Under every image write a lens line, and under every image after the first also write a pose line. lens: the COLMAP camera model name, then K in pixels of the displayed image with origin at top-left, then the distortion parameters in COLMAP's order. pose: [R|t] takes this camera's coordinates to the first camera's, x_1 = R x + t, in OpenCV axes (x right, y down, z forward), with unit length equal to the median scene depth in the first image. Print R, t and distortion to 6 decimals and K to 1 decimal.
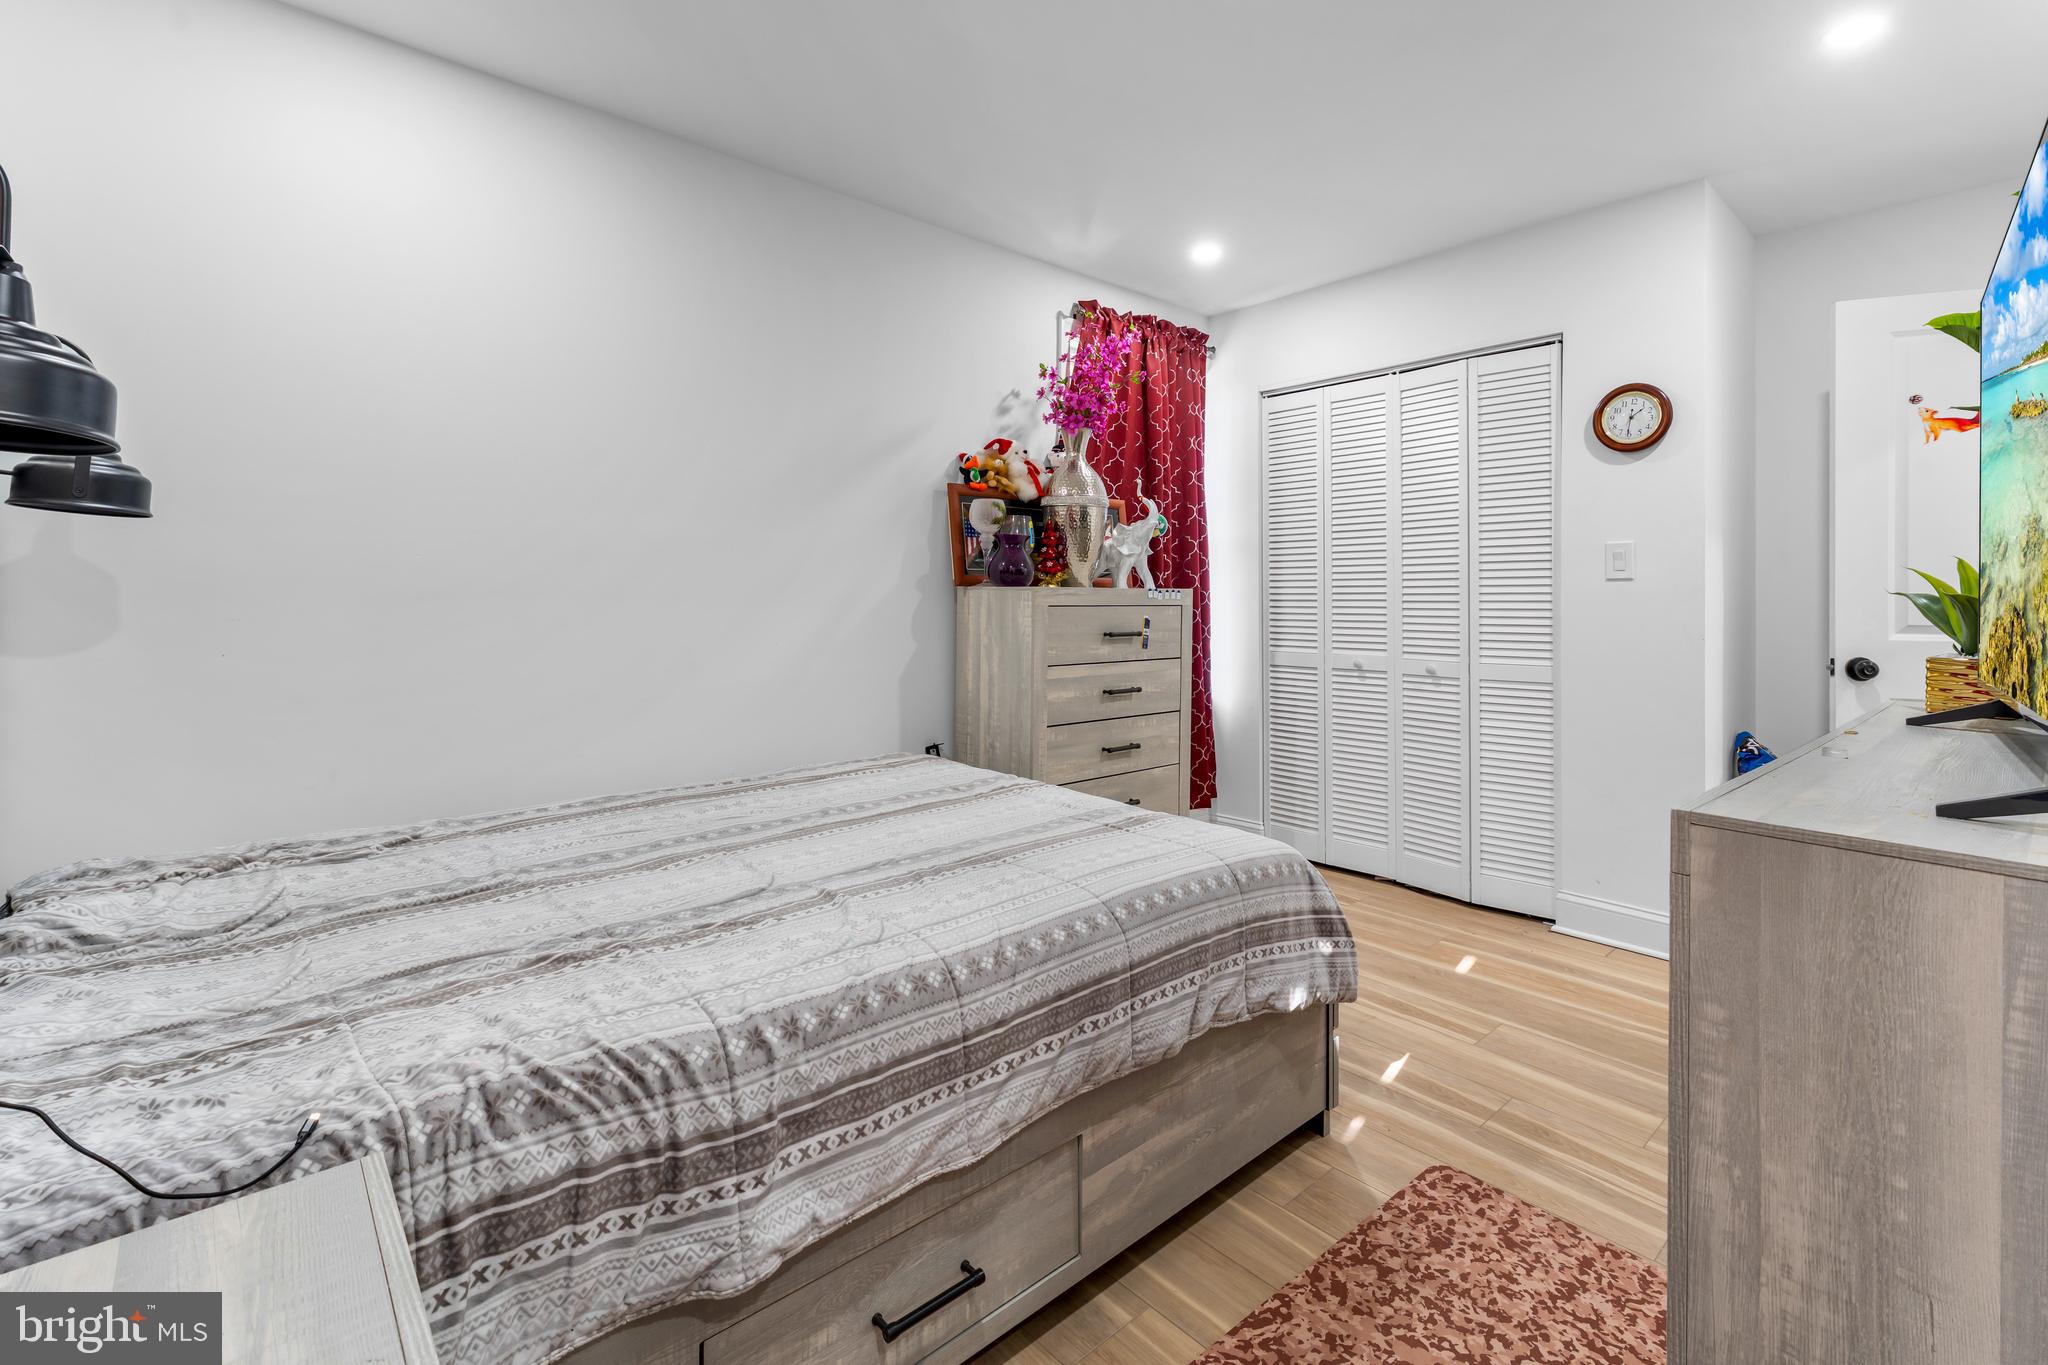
lens RADIAL K [[914.0, 0, 1024.0], [0, 914.0, 682.5], [0, 0, 1]] dist [0.000952, 0.000206]
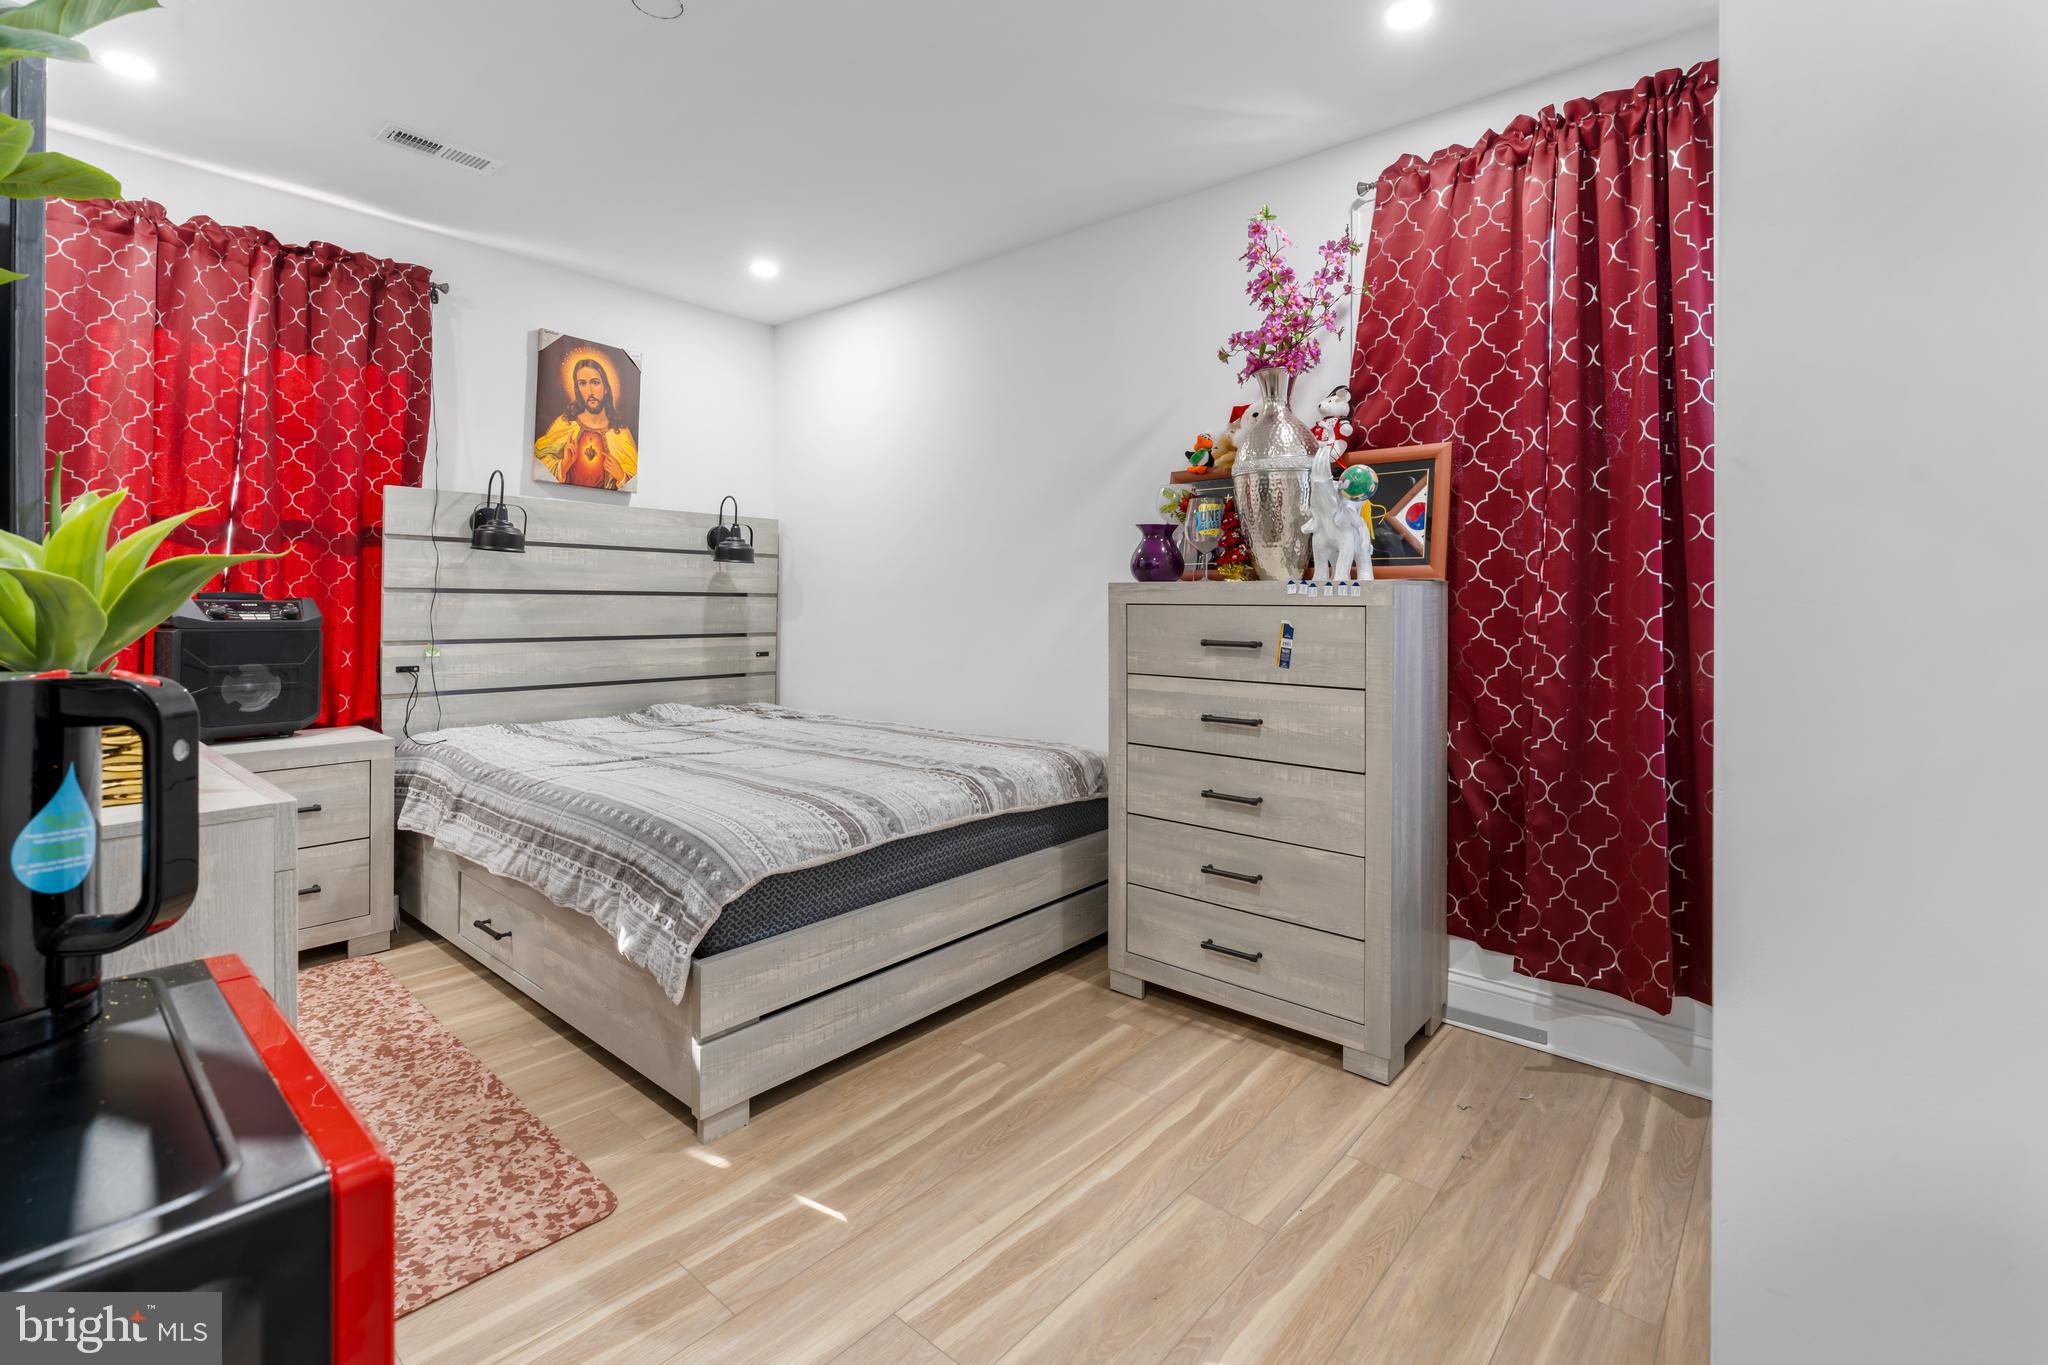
lens RADIAL K [[905.7, 0, 1024.0], [0, 905.7, 682.5], [0, 0, 1]] dist [-0.000058, -0.000137]
pose [[0.143329, 0.090560, -0.985523, 1.563913], [-0.100587, 0.991981, 0.076524, -0.117122], [0.984550, 0.088162, 0.151289, 1.401620]]
